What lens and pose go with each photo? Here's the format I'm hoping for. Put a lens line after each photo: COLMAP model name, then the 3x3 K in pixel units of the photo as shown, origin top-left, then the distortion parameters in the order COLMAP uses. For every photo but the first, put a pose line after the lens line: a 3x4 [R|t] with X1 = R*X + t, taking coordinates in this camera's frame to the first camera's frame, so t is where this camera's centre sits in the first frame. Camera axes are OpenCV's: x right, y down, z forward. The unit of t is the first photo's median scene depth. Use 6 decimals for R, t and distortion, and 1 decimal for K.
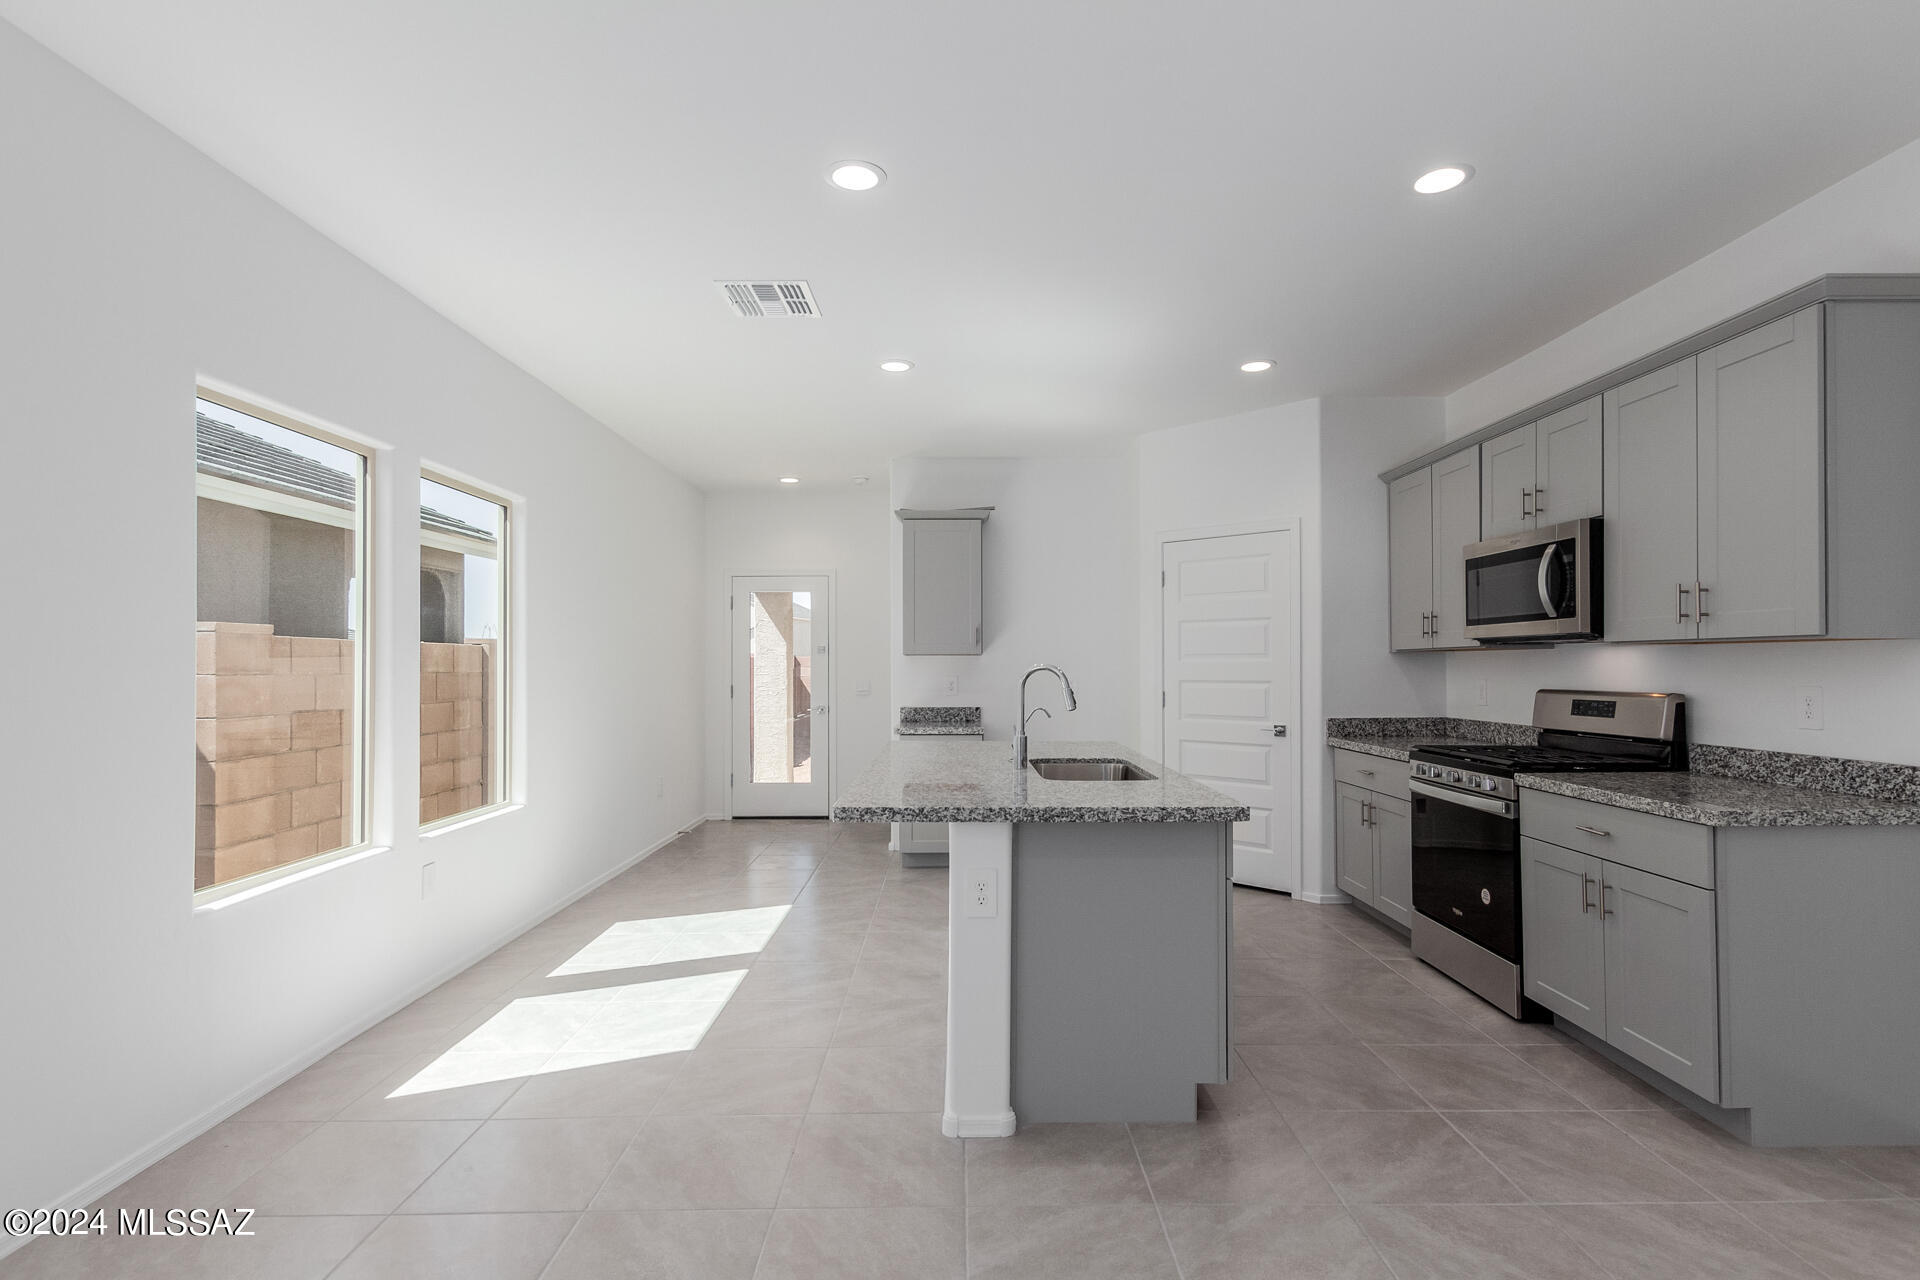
lens RADIAL K [[932.3, 0, 964.9], [0, 932.3, 658.3], [0, 0, 1]] dist [0.016067, -0.005102]
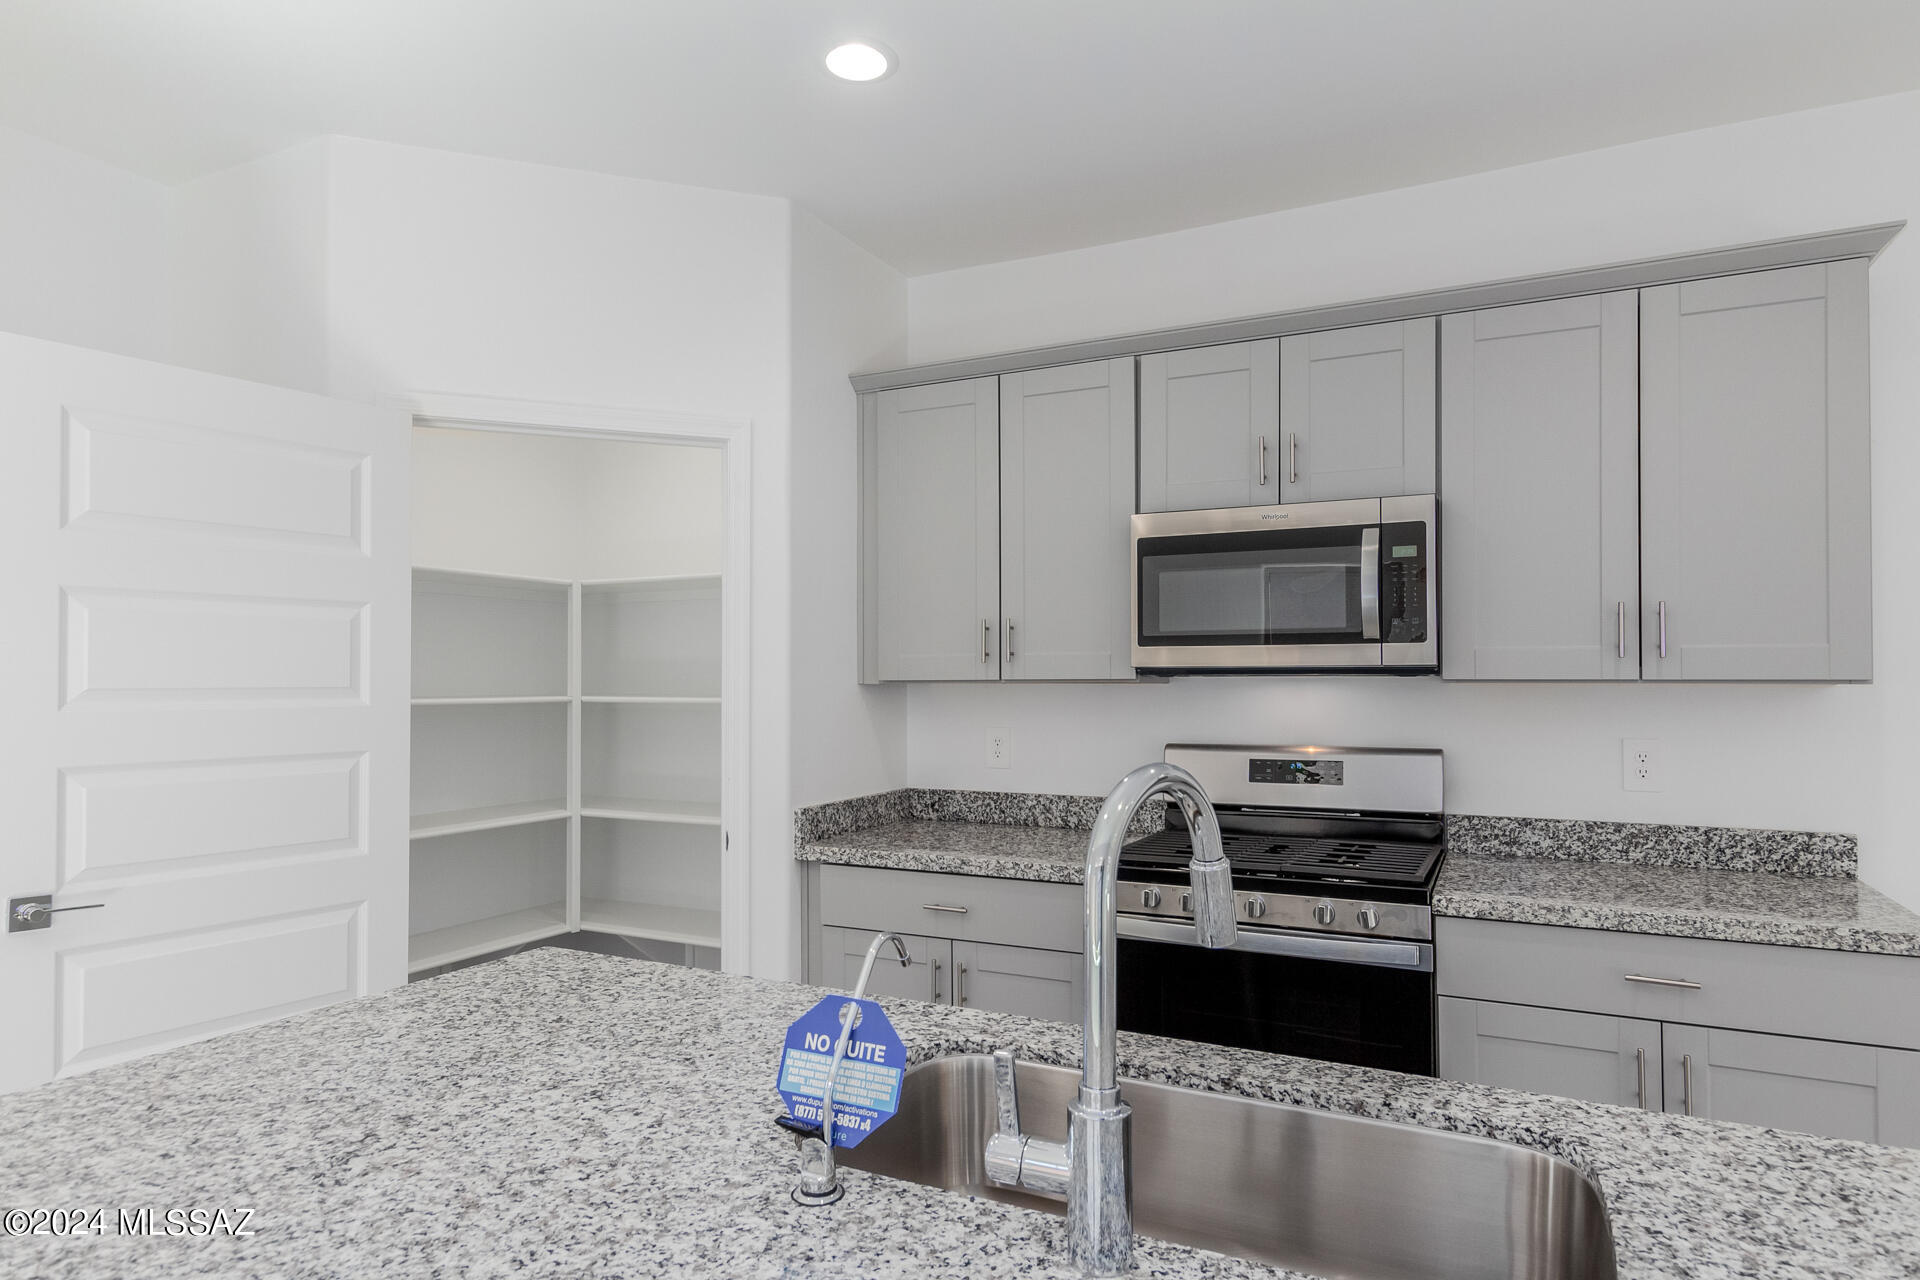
lens RADIAL K [[1100.9, 0, 976.4], [0, 1100.9, 658.1], [0, 0, 1]] dist [0.018353, 0.000701]
pose [[0.444151, 0.020120, 0.895726, -0.164383], [-0.007192, 0.999796, -0.018891, -0.013267], [-0.895923, 0.001949, 0.444205, 0.821180]]
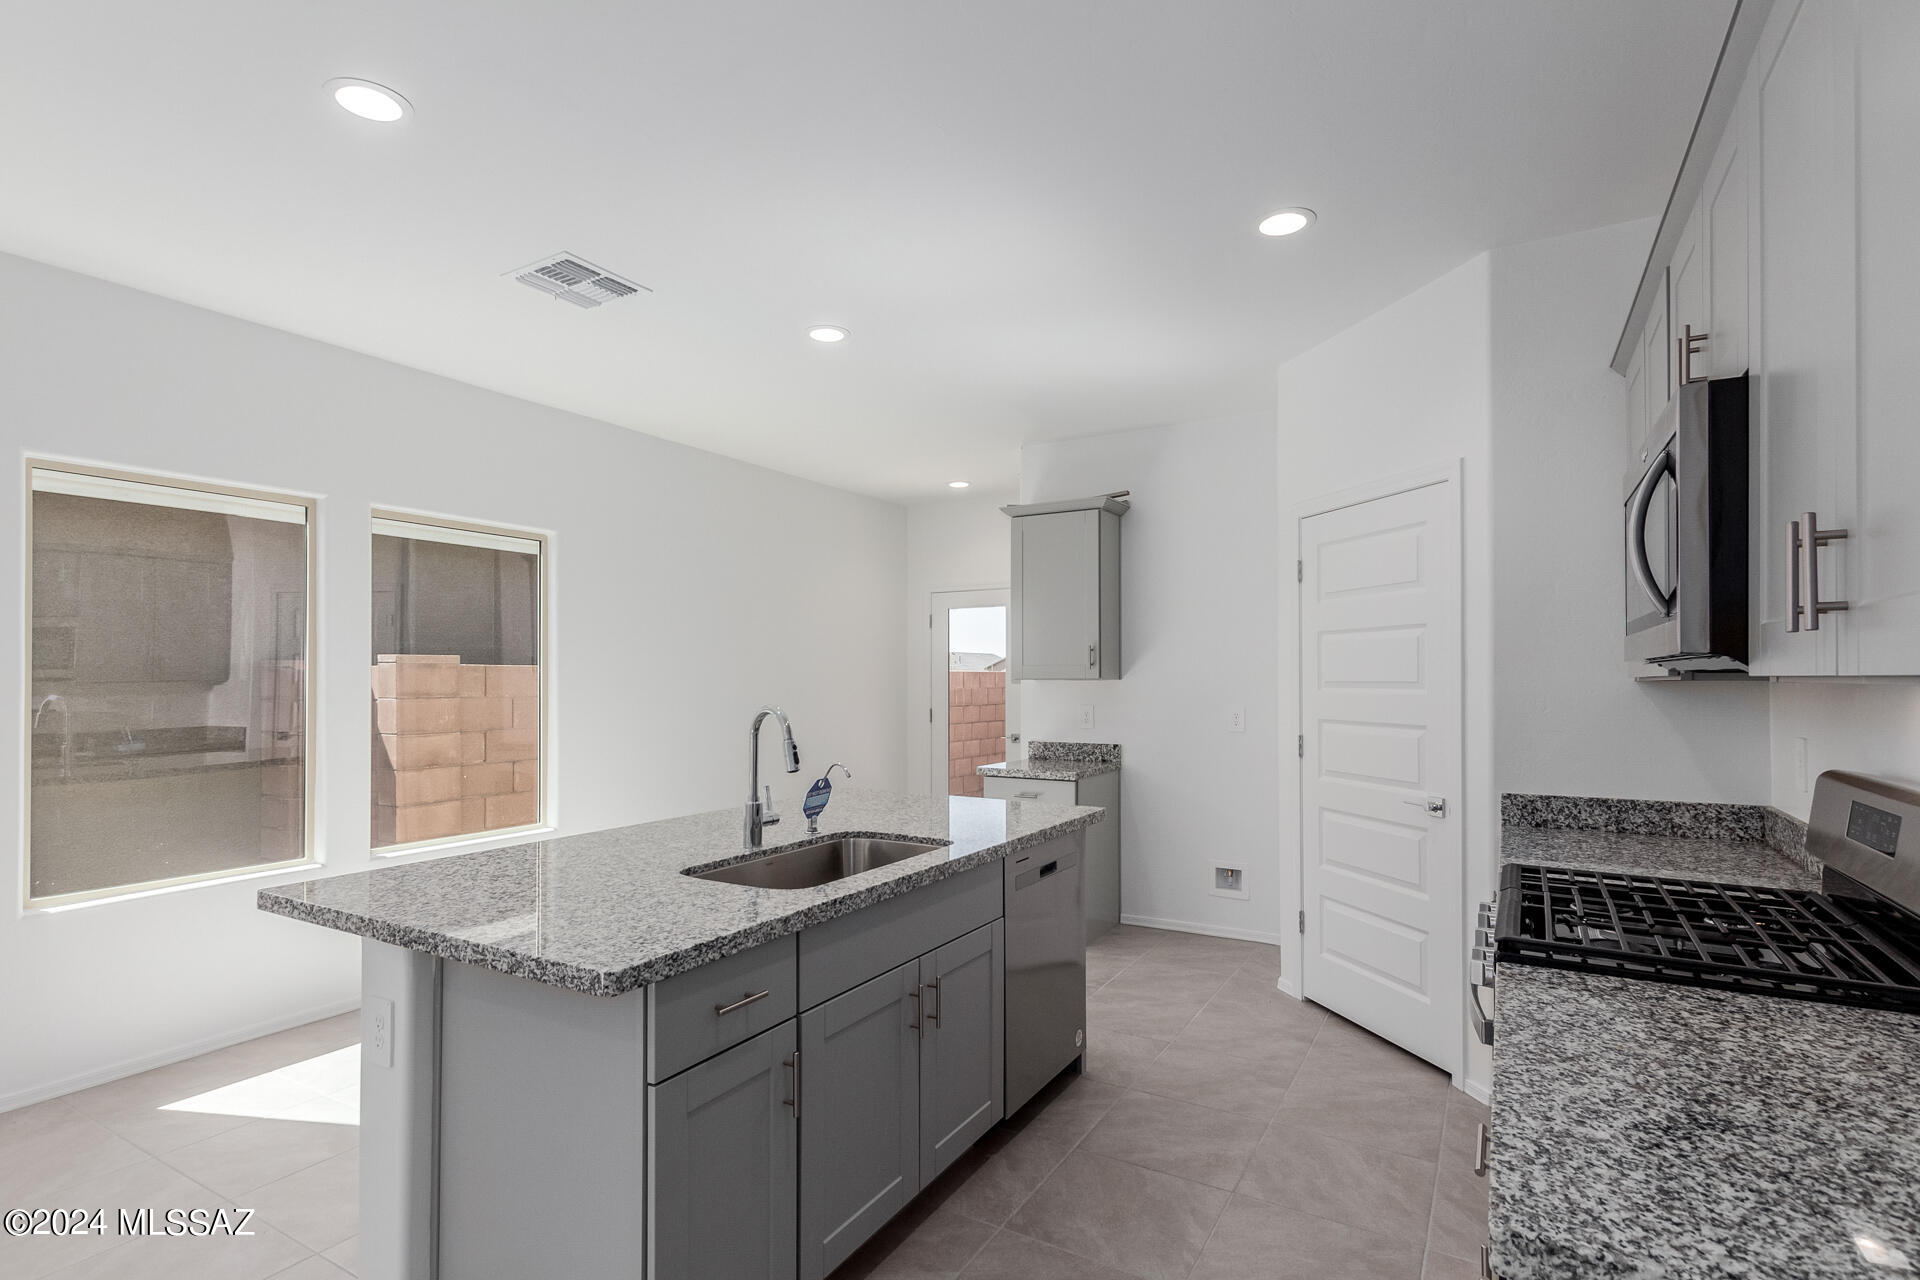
lens RADIAL K [[932.3, 0, 946.6], [0, 932.3, 668.5], [0, 0, 1]] dist [0.016067, -0.005102]
pose [[0.852173, -0.004181, -0.523243, 0.517926], [0.003054, 0.999991, -0.003017, -0.017939], [0.523251, 0.000973, 0.852178, 0.405660]]
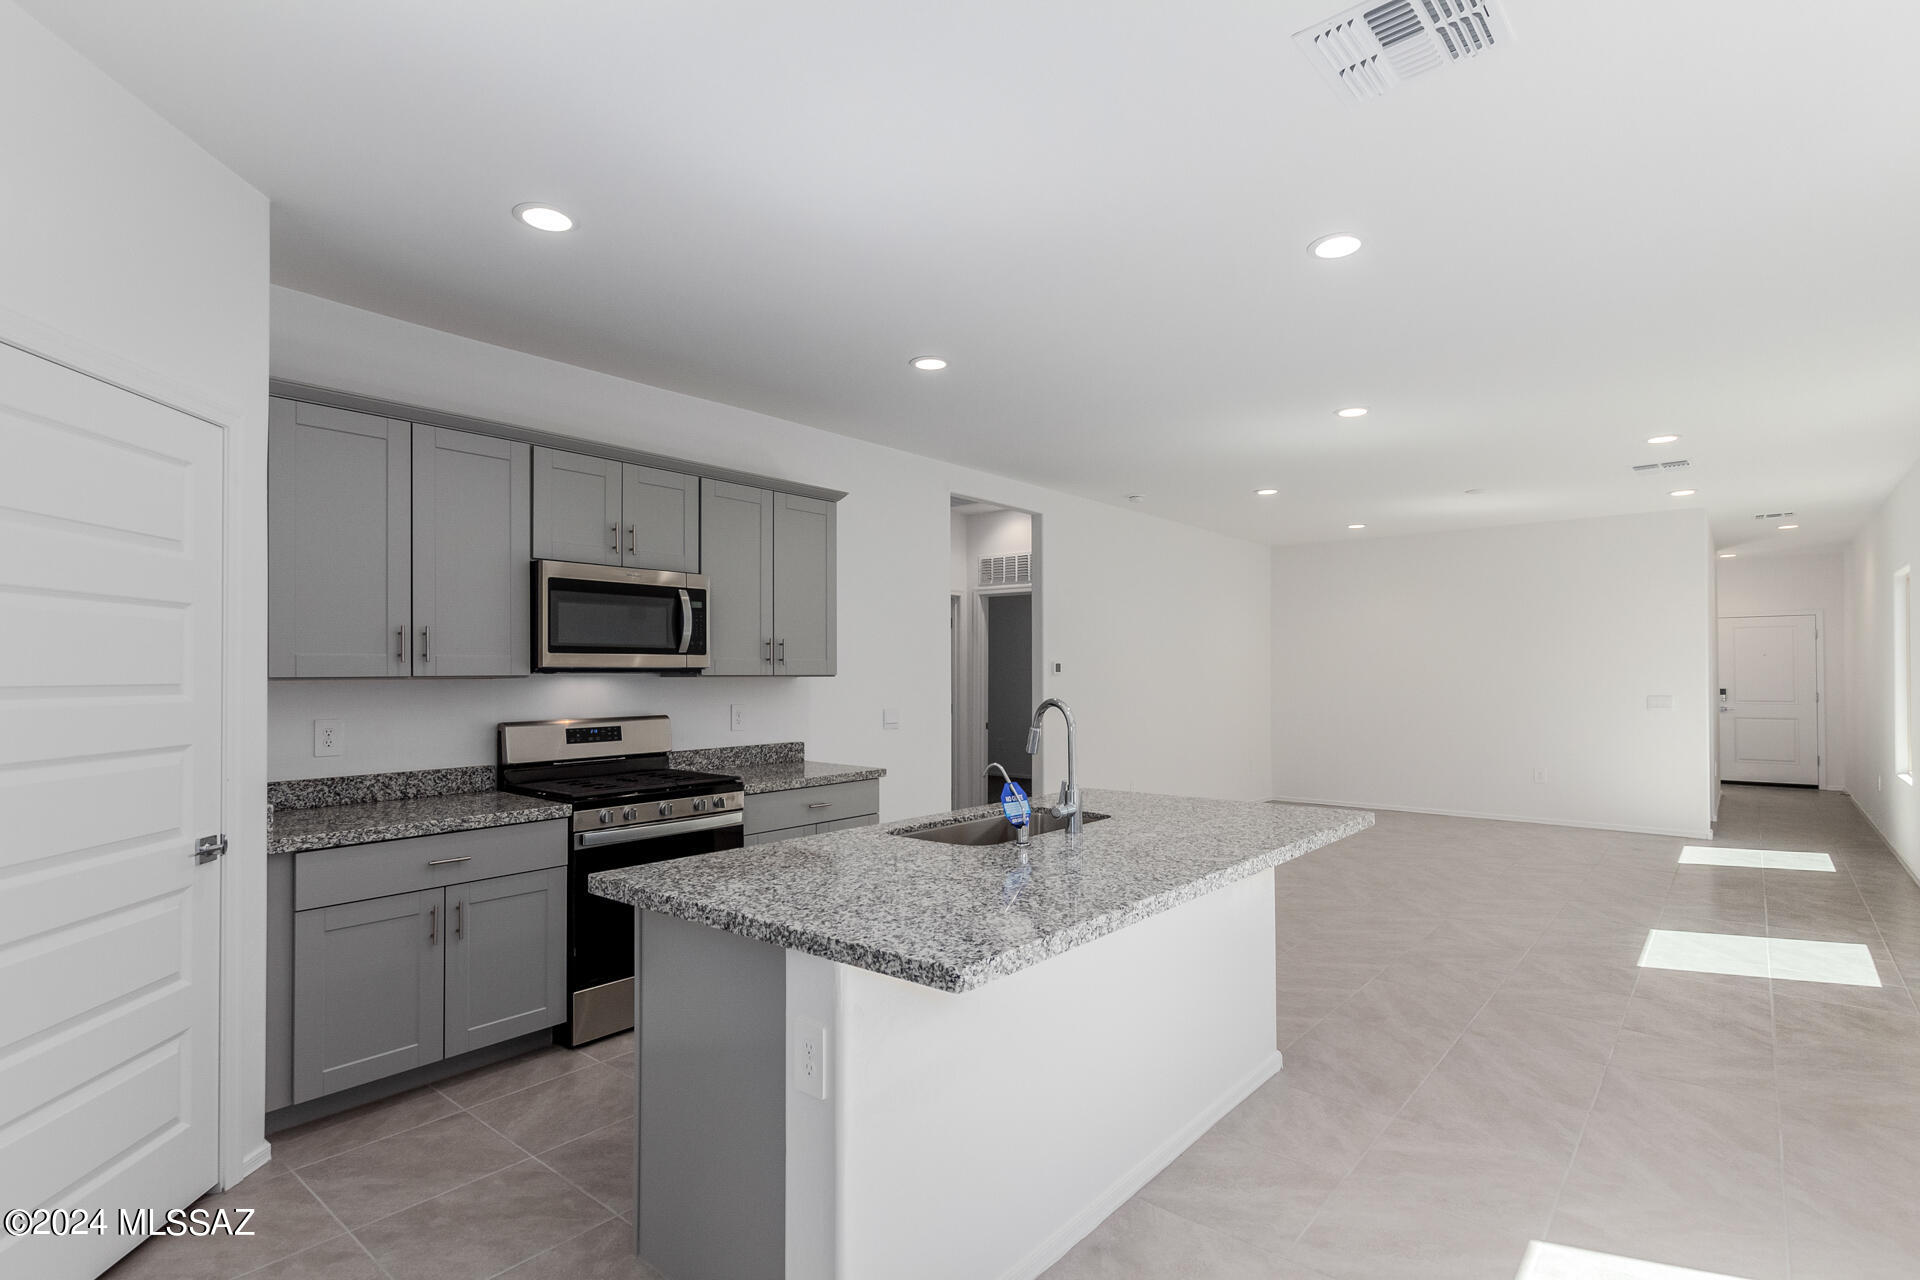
lens RADIAL K [[932.3, 0, 963.1], [0, 932.3, 665.7], [0, 0, 1]] dist [0.016067, -0.005102]
pose [[-0.761621, 0.009195, 0.647958, -0.344695], [-0.000919, 0.999883, -0.015269, -0.010161], [-0.648022, -0.012225, -0.761523, 1.497525]]
